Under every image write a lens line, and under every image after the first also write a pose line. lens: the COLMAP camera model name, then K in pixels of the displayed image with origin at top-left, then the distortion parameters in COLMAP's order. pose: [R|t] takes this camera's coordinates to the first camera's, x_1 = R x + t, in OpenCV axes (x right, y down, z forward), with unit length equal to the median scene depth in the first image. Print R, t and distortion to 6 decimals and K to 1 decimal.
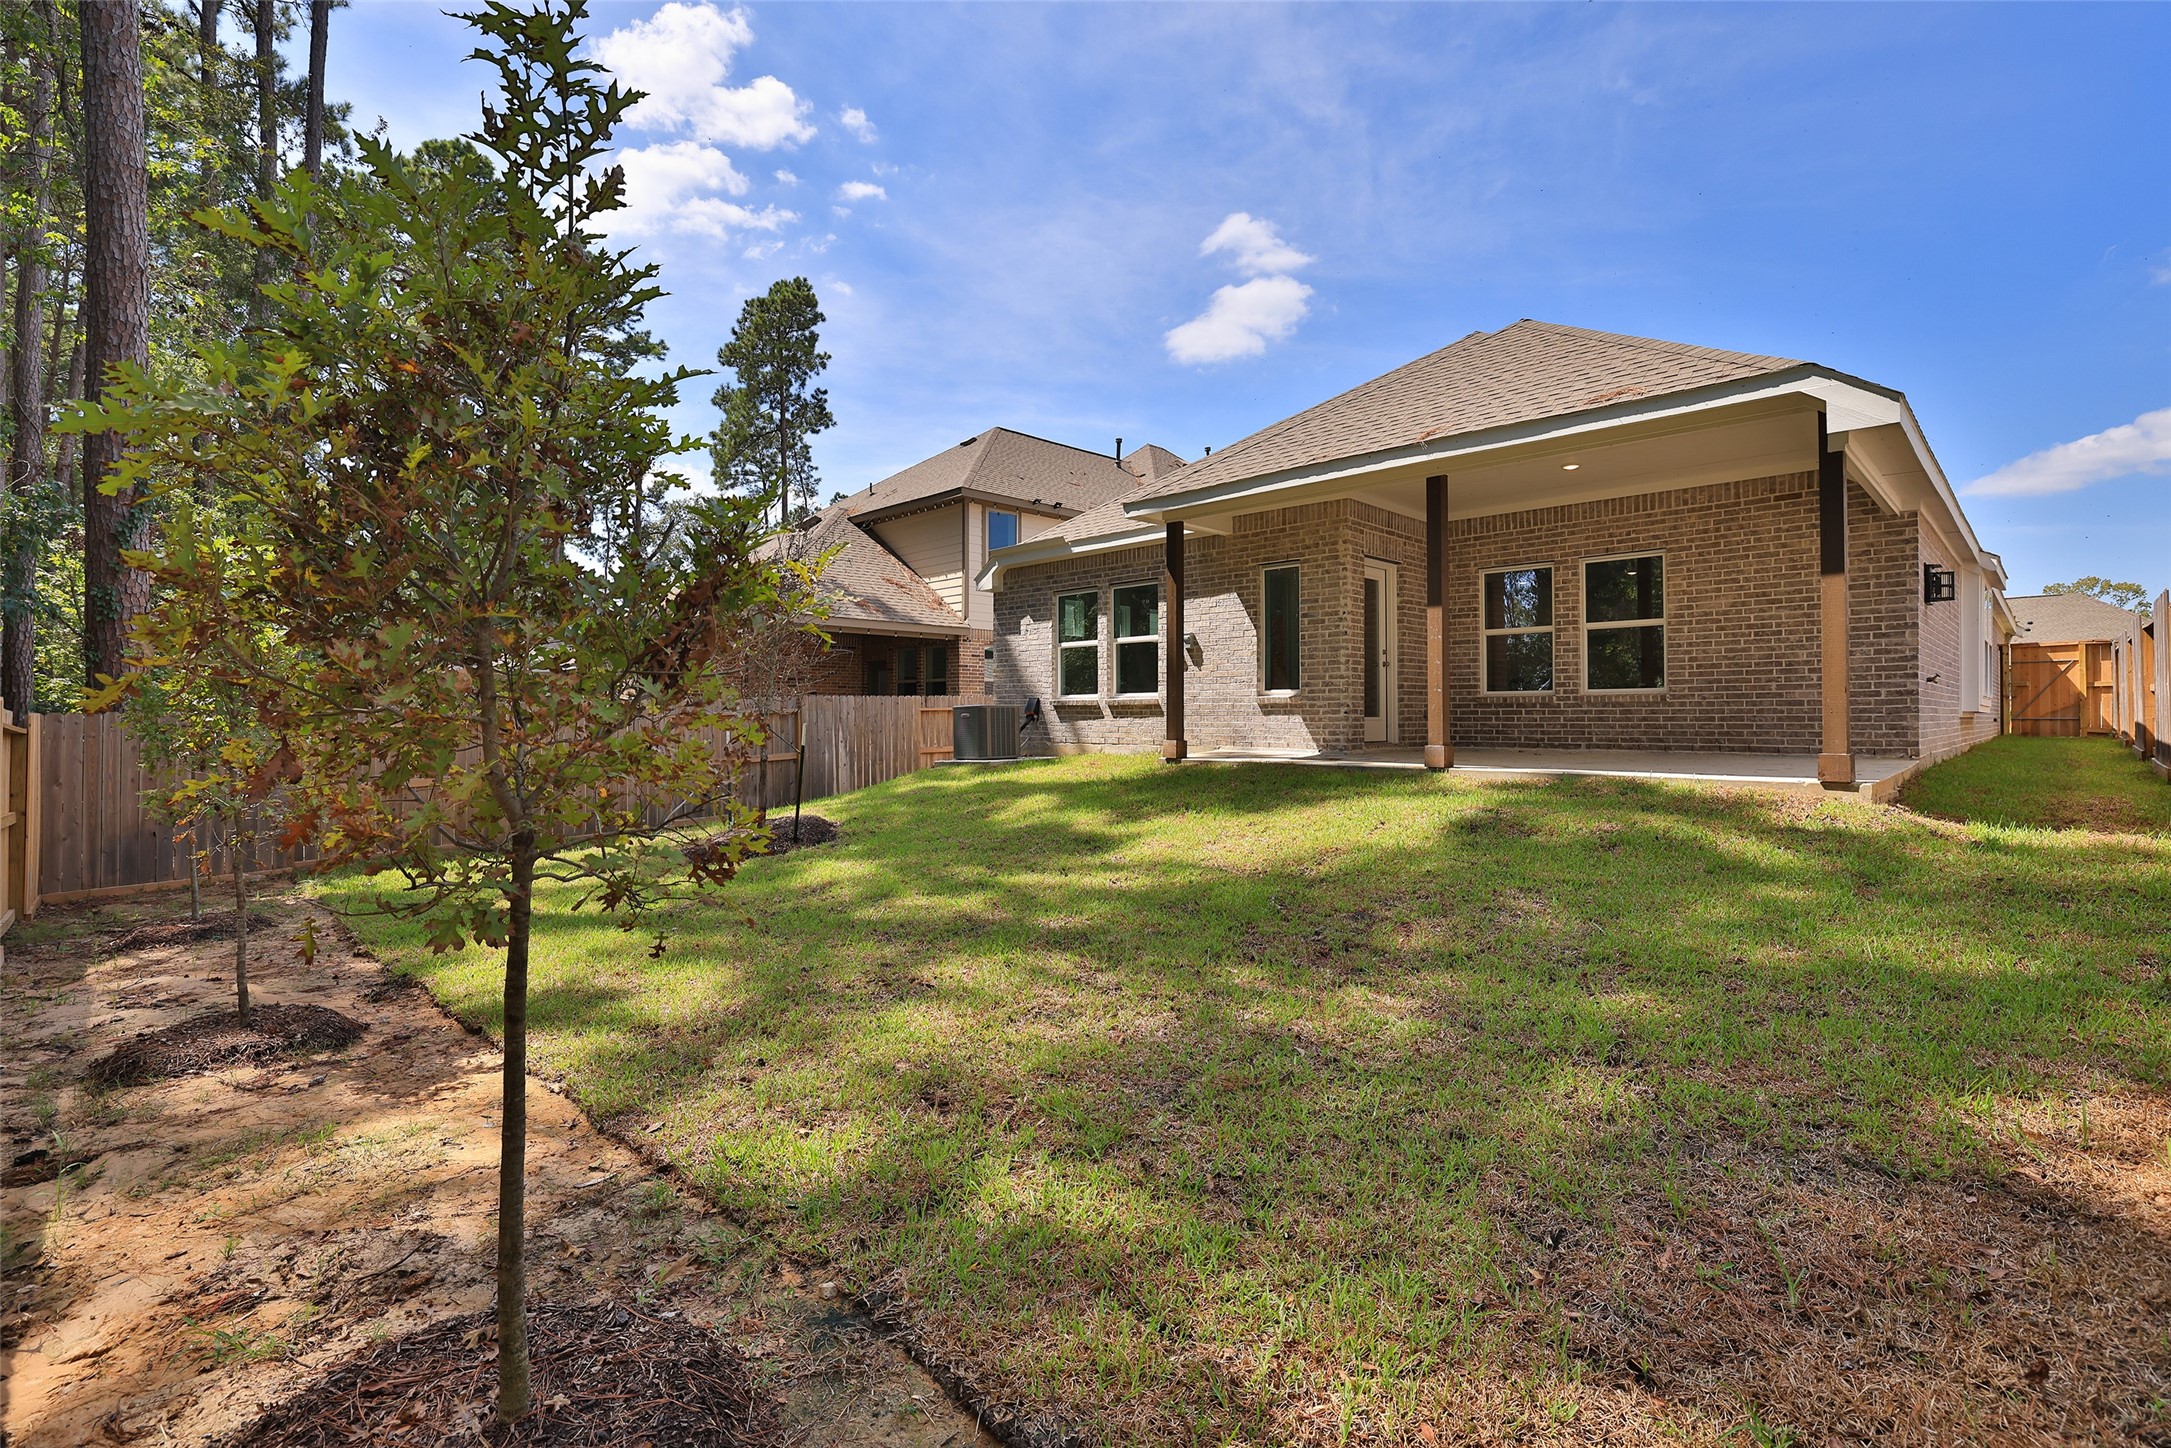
lens RADIAL K [[996.2, 0, 1088.8], [0, 996.2, 710.8], [0, 0, 1]] dist [-0.038553, 0.009588]
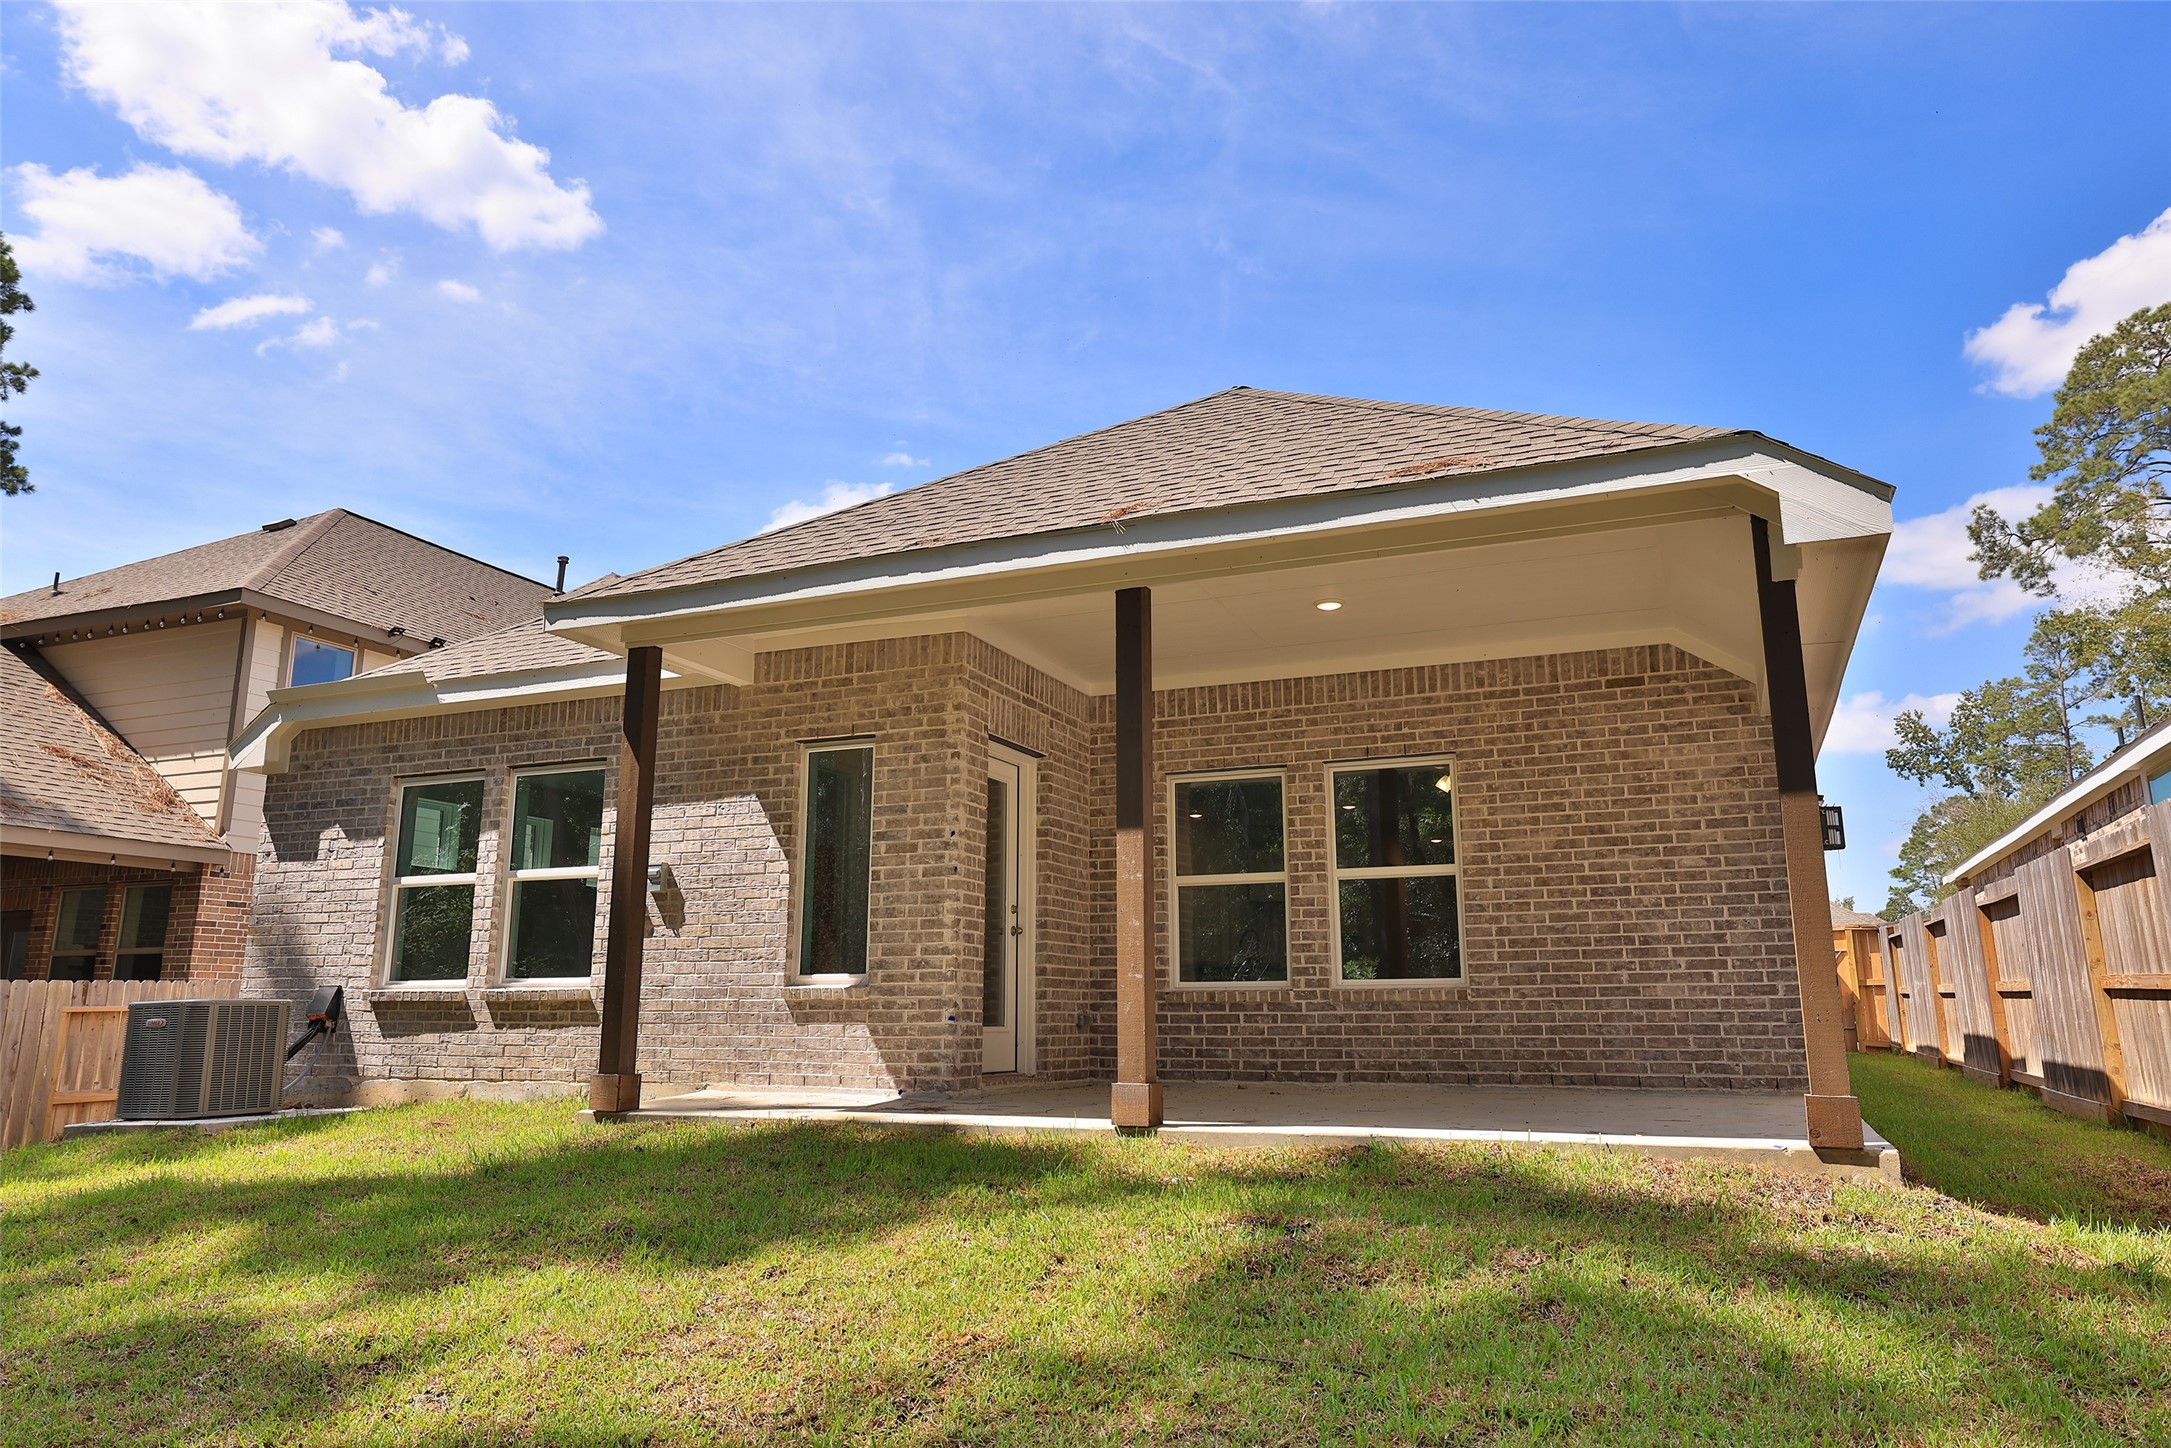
lens RADIAL K [[1473.2, 0, 1097.2], [0, 1473.2, 708.4], [0, 0, 1]] dist [-0.006903, 0.017624]
pose [[0.926290, 0.079640, 0.368299, 0.024378], [-0.003035, 0.978955, -0.204055, 0.000019], [-0.376799, 0.187896, 0.907038, 0.212690]]
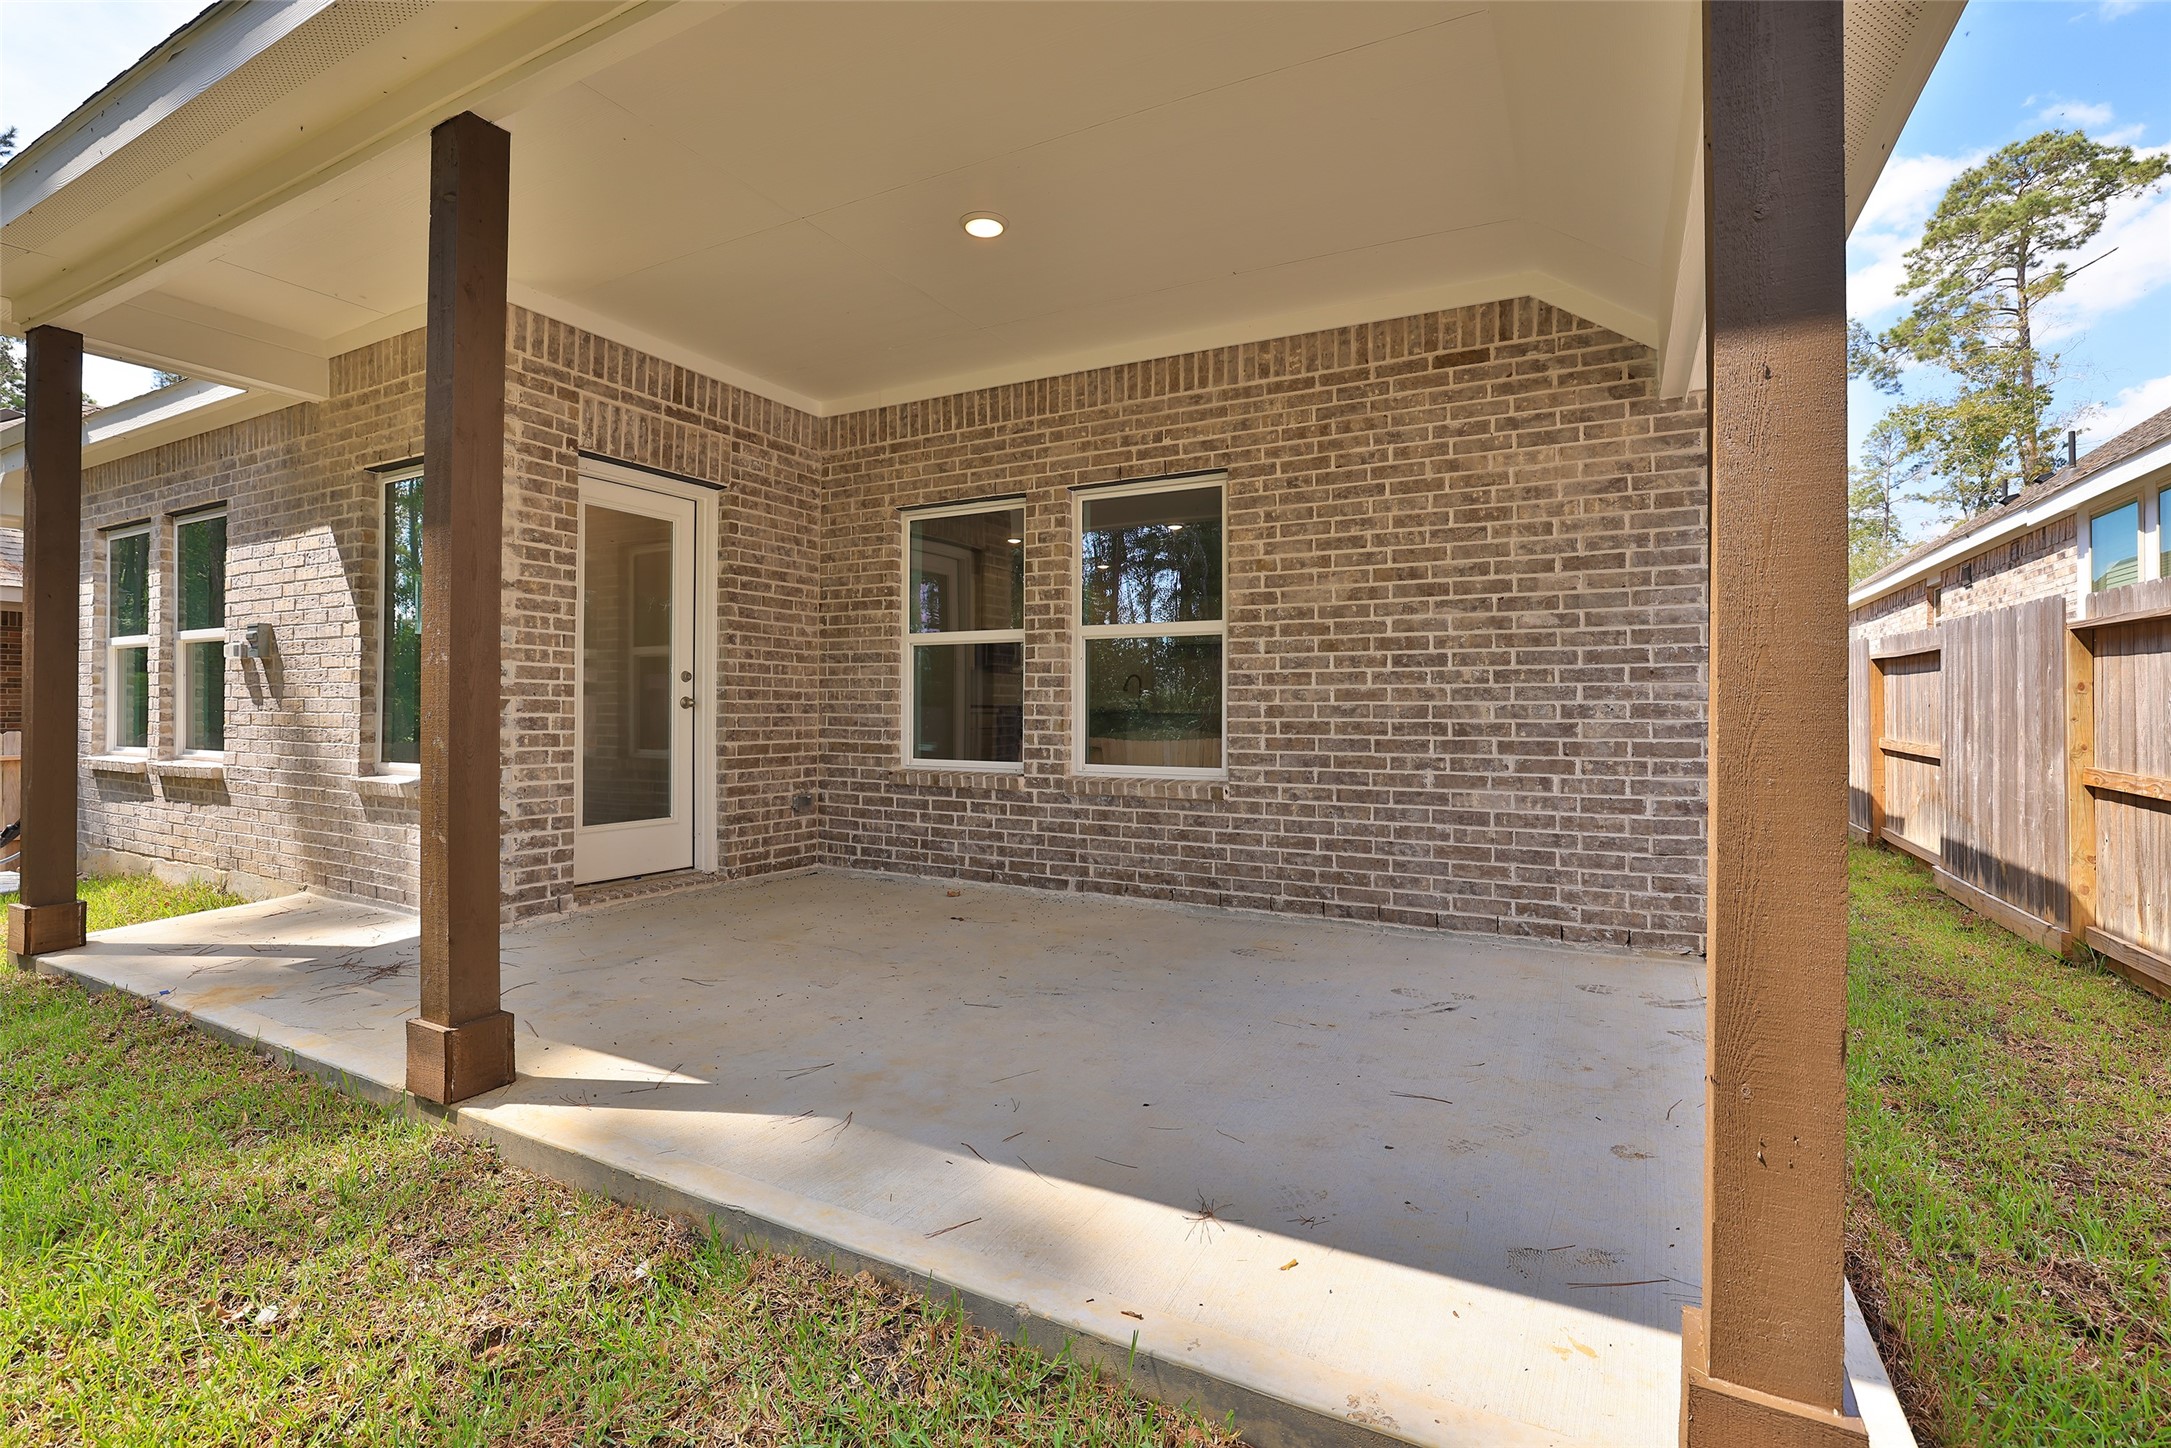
lens RADIAL K [[996.2, 0, 1094.2], [0, 996.2, 710.7], [0, 0, 1]] dist [-0.038553, 0.009588]
pose [[0.955159, 0.005851, 0.296036, 0.365654], [-0.007927, 0.999952, 0.005811, -0.050466], [-0.295987, -0.007897, 0.955159, 0.535286]]
